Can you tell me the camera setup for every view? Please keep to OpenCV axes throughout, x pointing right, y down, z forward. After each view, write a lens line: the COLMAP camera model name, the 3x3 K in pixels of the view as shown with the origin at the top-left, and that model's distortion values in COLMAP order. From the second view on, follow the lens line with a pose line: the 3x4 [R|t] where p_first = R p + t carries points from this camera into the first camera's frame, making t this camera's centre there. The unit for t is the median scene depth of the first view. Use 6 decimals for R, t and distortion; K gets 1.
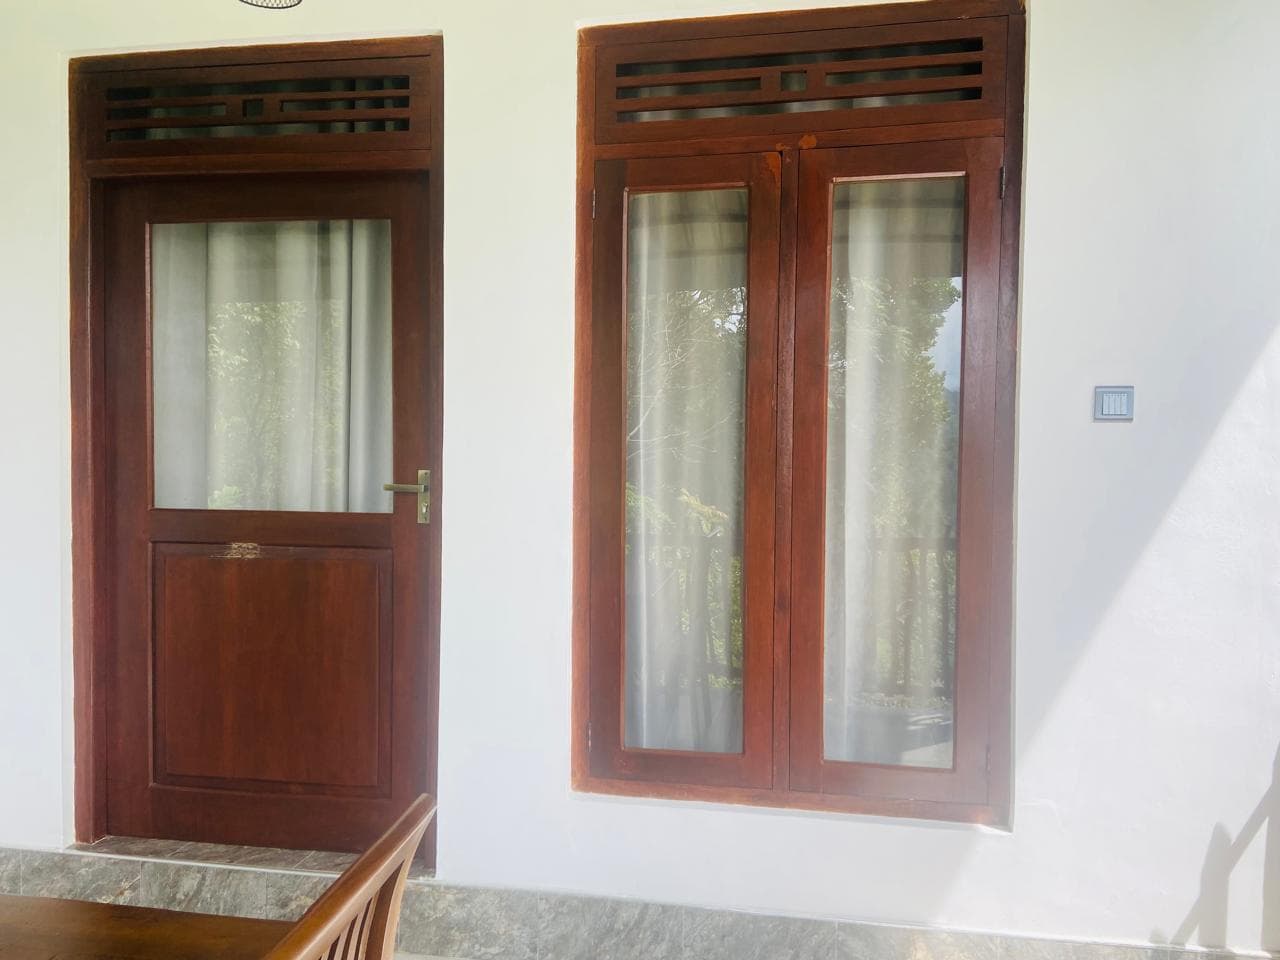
lens RADIAL K [[964.4, 0, 640.0], [0, 964.4, 480.0], [0, 0, 1]] dist [0.088470, -0.091782]
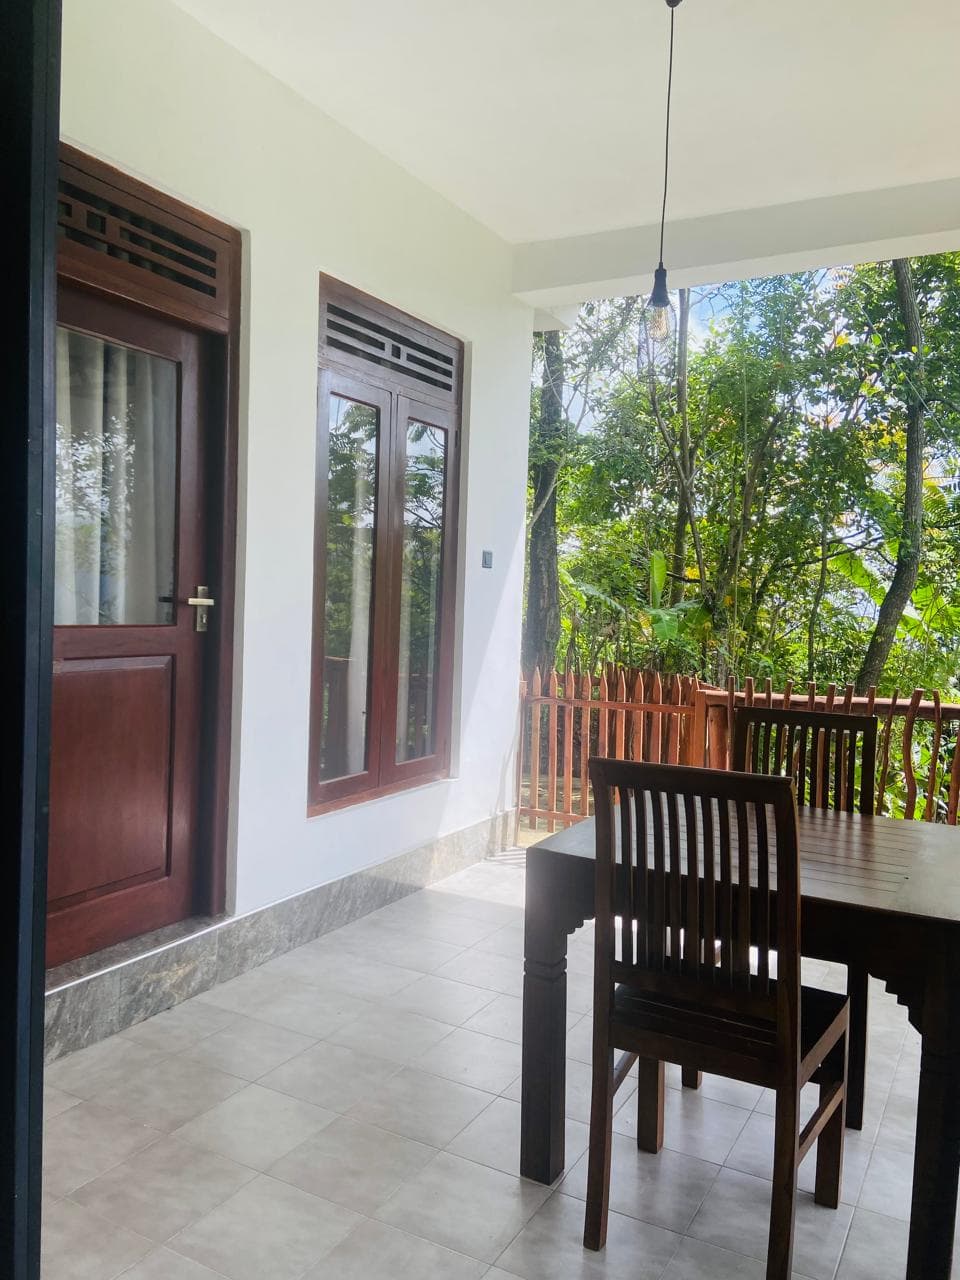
lens RADIAL K [[964.4, 0, 480.0], [0, 964.4, 640.0], [0, 0, 1]] dist [0.088470, -0.091782]
pose [[0.329329, -0.040039, 0.943366, -1.290820], [-0.001481, 0.999077, 0.042920, 0.003649], [-0.944214, -0.015532, 0.328966, 0.310664]]
